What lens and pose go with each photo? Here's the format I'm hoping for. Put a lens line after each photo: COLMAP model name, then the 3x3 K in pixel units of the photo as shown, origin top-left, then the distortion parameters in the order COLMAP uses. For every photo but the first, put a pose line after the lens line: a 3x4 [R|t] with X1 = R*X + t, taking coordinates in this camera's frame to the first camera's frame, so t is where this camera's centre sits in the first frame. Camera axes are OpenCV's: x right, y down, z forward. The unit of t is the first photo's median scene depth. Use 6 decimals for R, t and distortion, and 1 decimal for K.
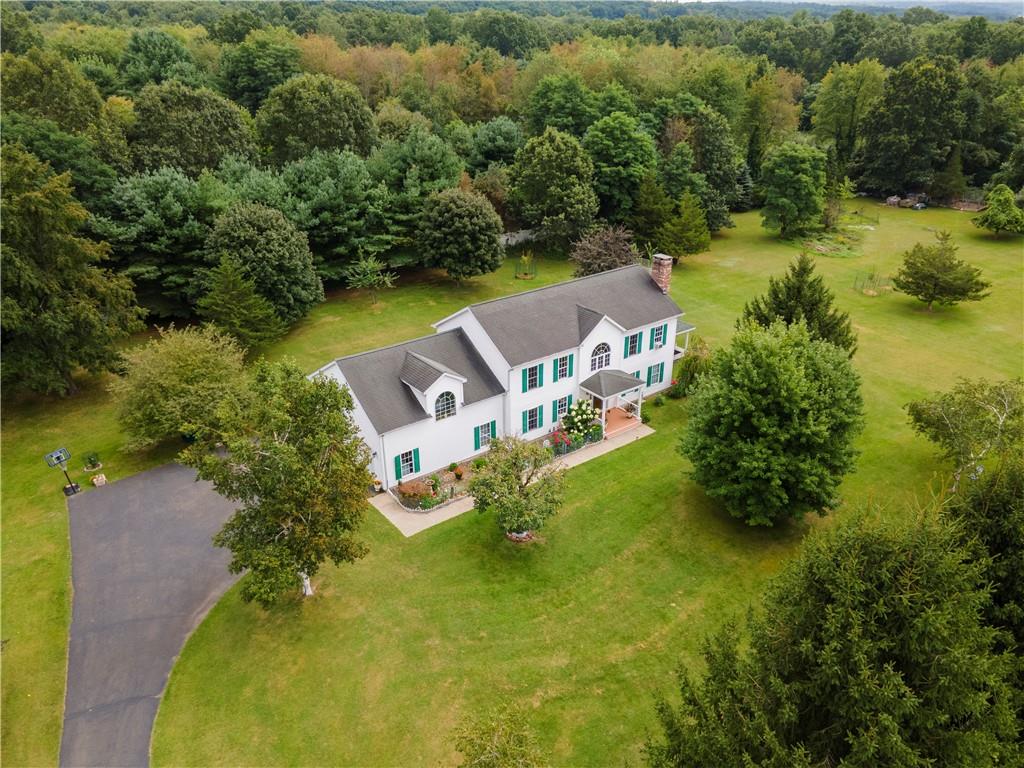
lens RADIAL K [[737.2, 0, 512.0], [0, 737.2, 384.3], [0, 0, 1]] dist [0.038884, 0.009552]
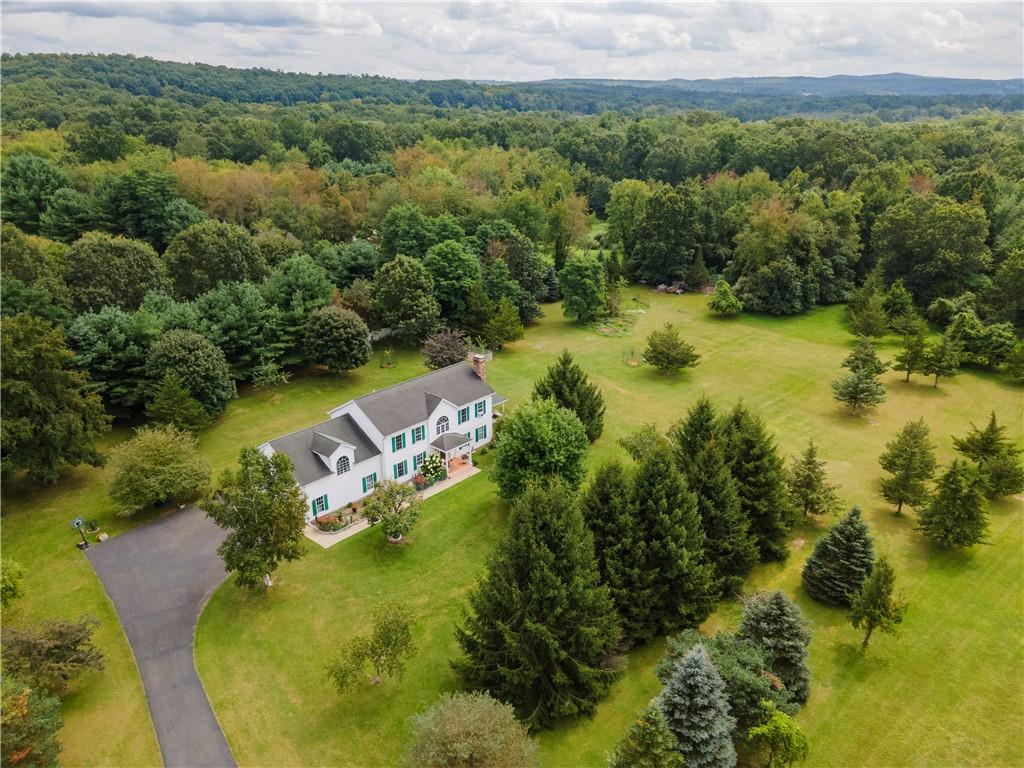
lens RADIAL K [[737.2, 0, 513.6], [0, 737.2, 385.8], [0, 0, 1]] dist [0.038884, 0.009552]
pose [[0.980854, -0.066836, 0.182919, -0.007514], [0.080960, 0.994195, -0.070861, 0.001557], [-0.177121, 0.084313, 0.980571, -0.406448]]
